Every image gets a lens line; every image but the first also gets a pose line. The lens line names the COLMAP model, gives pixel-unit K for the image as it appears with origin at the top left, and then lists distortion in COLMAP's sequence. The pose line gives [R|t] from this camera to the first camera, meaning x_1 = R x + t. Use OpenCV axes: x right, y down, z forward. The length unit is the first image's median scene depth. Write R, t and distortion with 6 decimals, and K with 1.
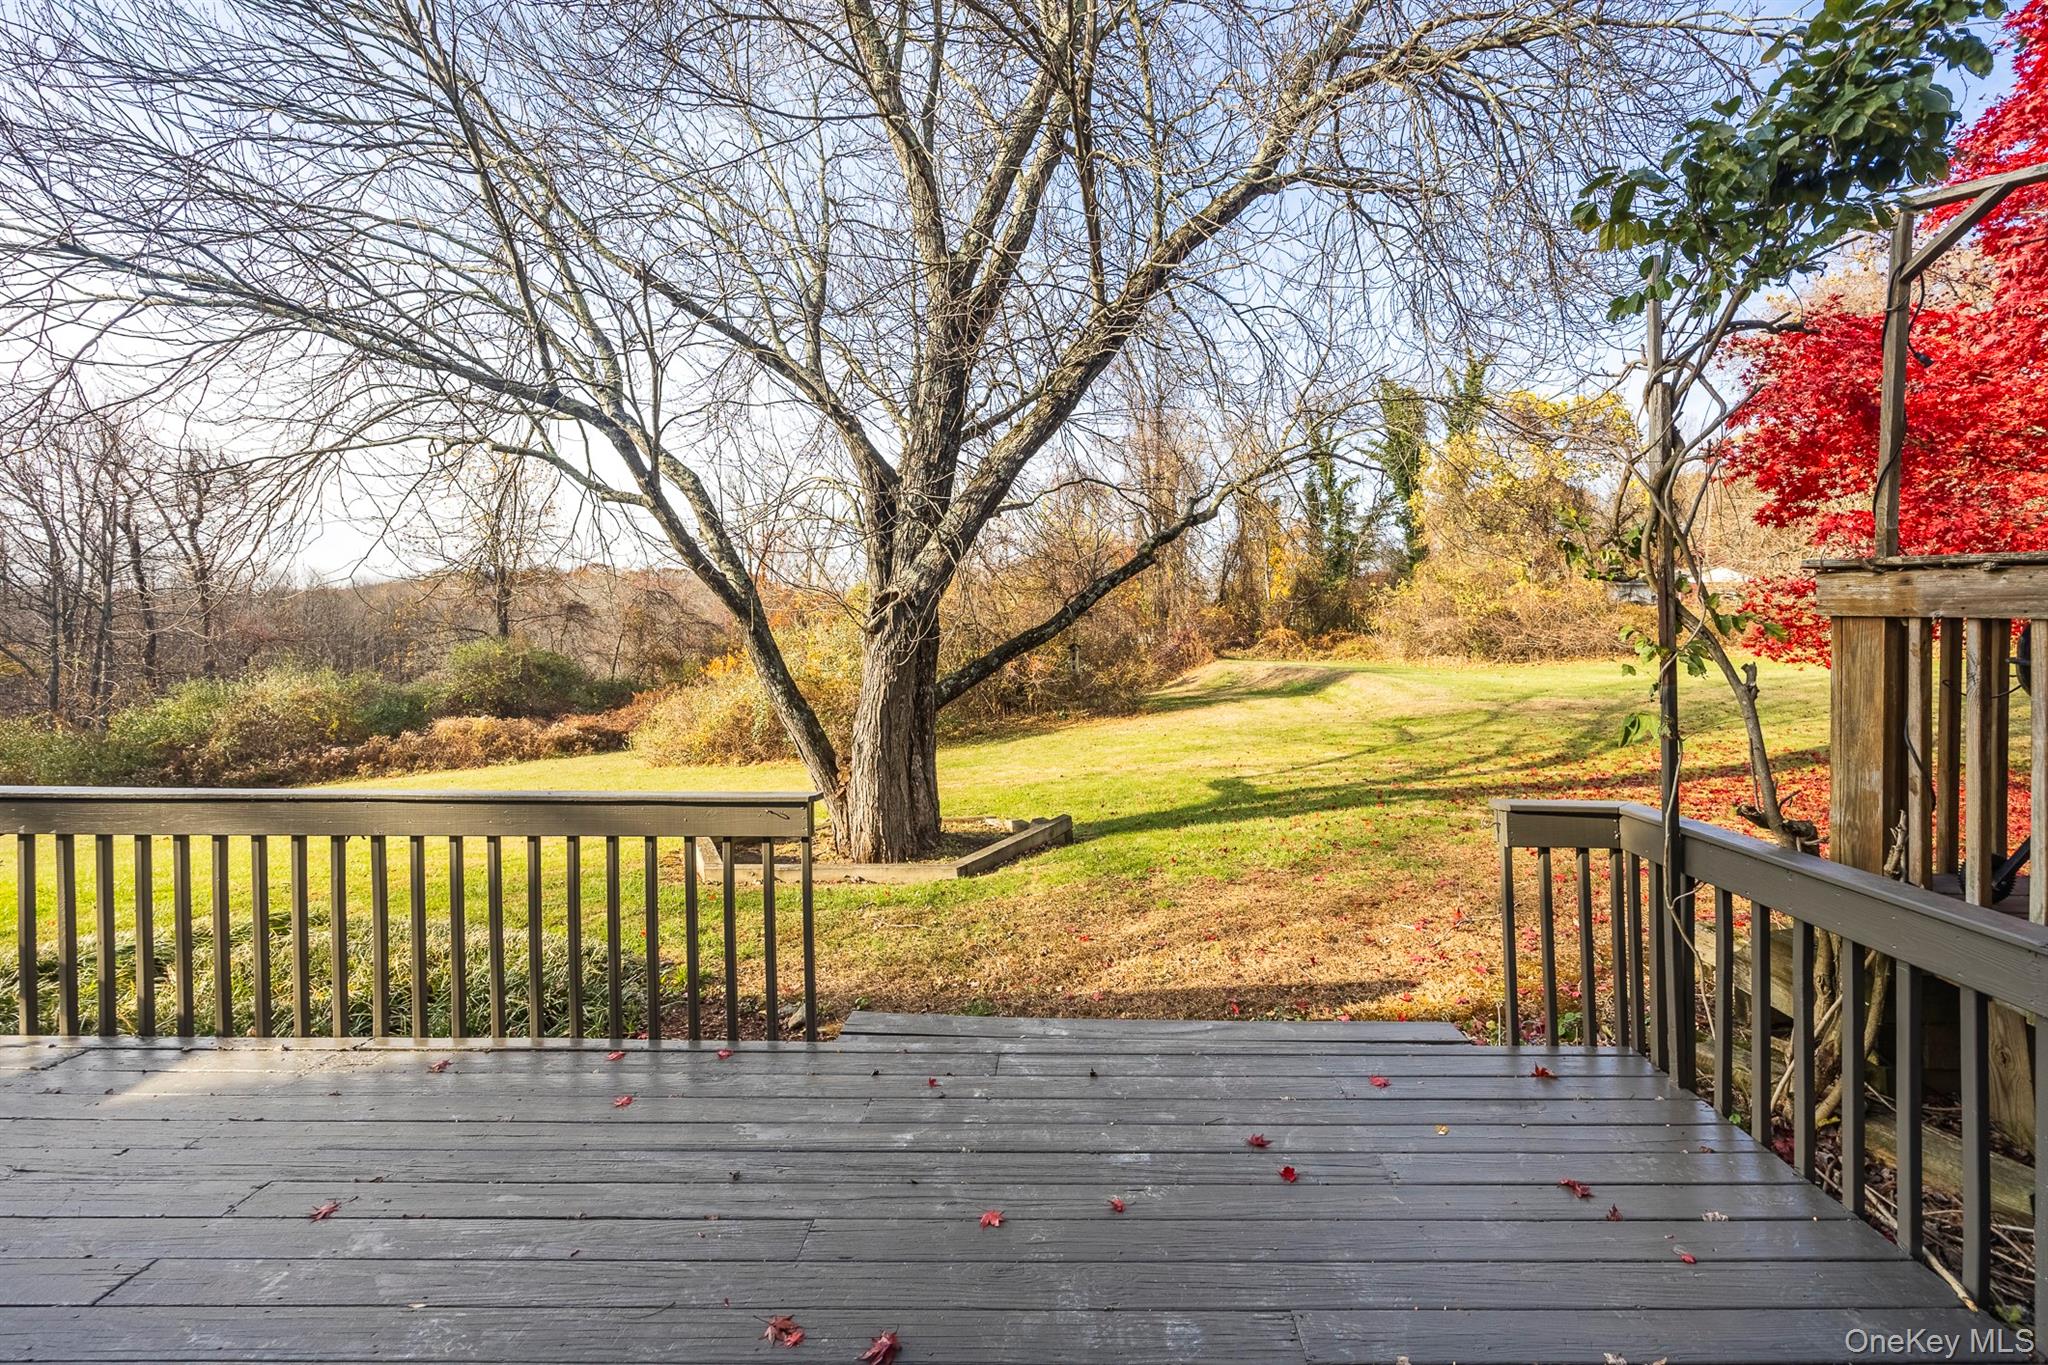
lens RADIAL K [[809.1, 0, 1091.2], [0, 809.1, 652.8], [0, 0, 1]] dist [0.000401, -0.001365]
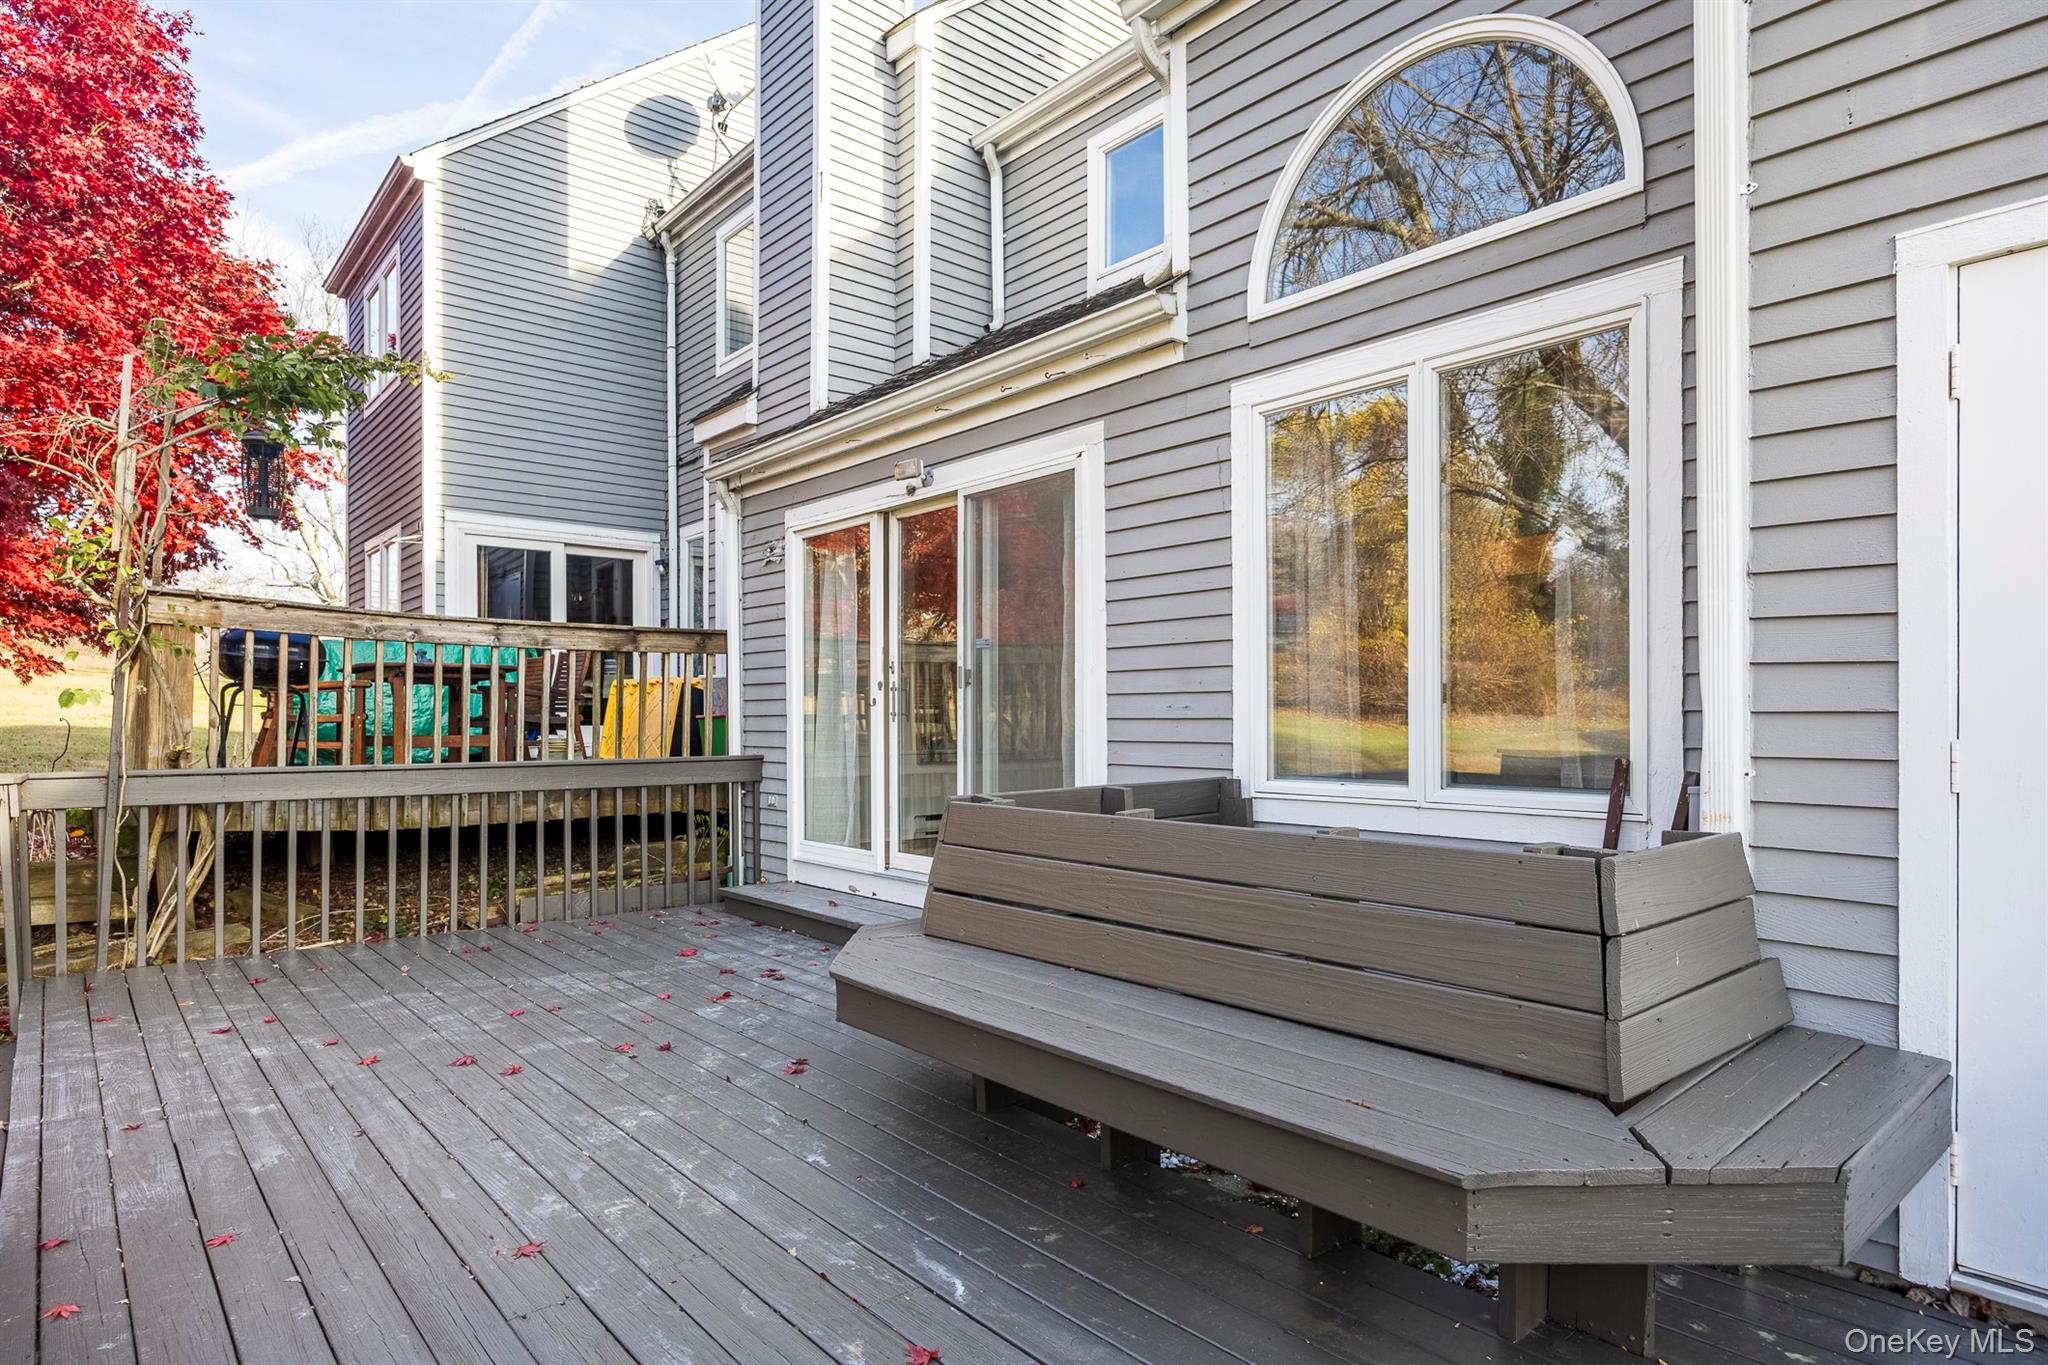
lens RADIAL K [[1129.8, 0, 1009.1], [0, 1129.8, 689.8], [0, 0, 1]] dist [-0.005283, -0.000235]
pose [[-0.638414, 0.003844, 0.769683, -0.660203], [0.004620, 0.999989, -0.001162, 0.034387], [-0.769679, 0.002814, -0.638425, 0.414429]]
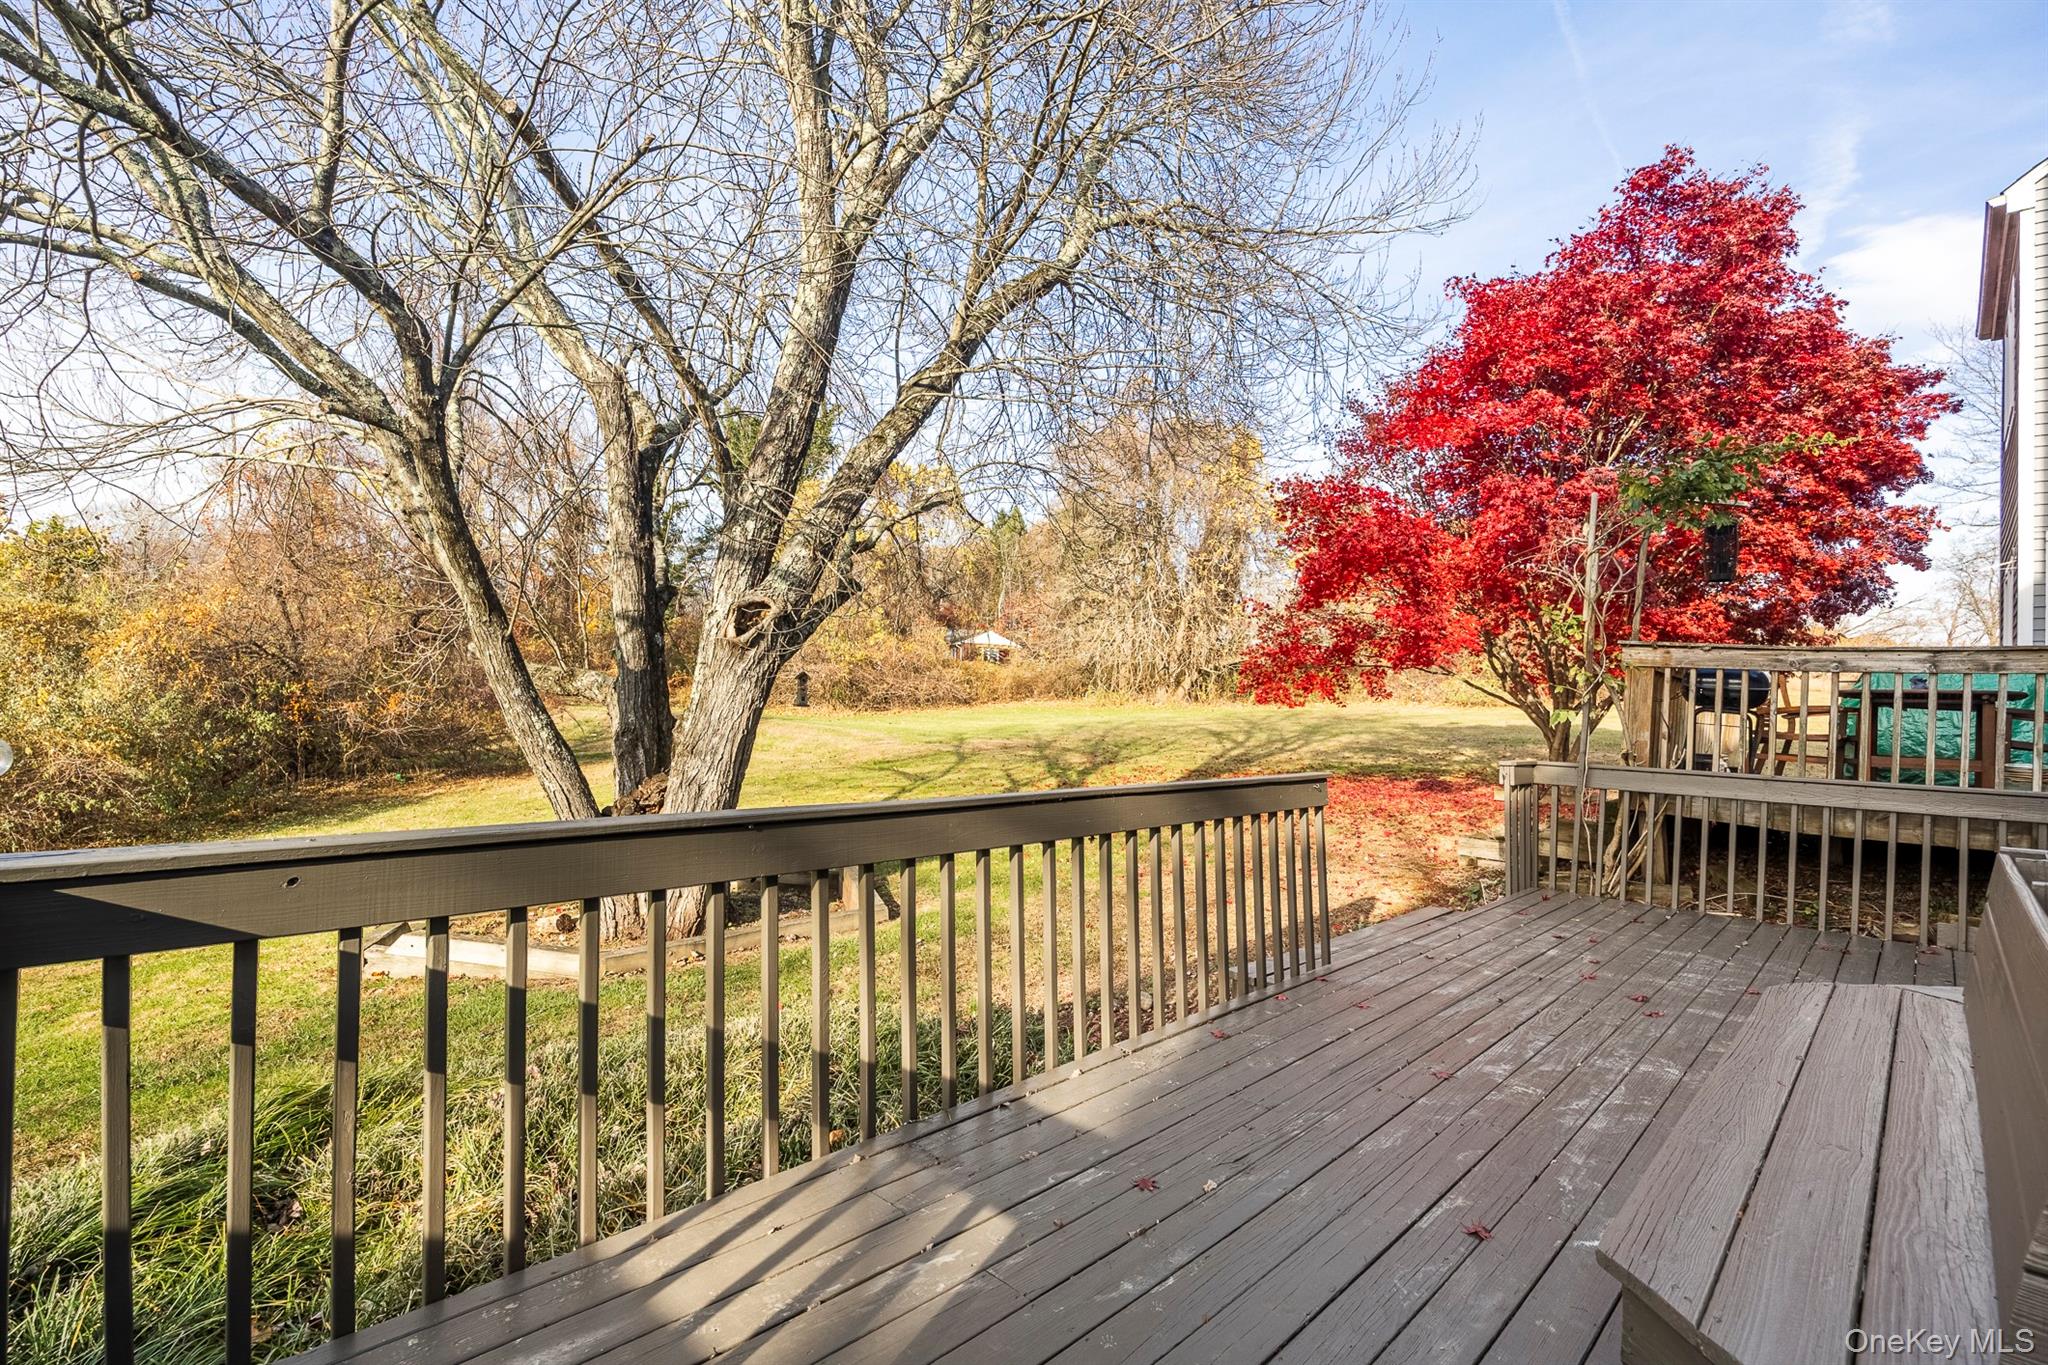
lens RADIAL K [[913.5, 0, 1057.1], [0, 913.5, 679.3], [0, 0, 1]] dist [-0.018965, 0.001357]
pose [[0.706524, 0.031731, 0.706977, -0.738735], [-0.012359, 0.999395, -0.032504, 0.034685], [-0.707581, 0.014227, 0.706489, 0.122511]]
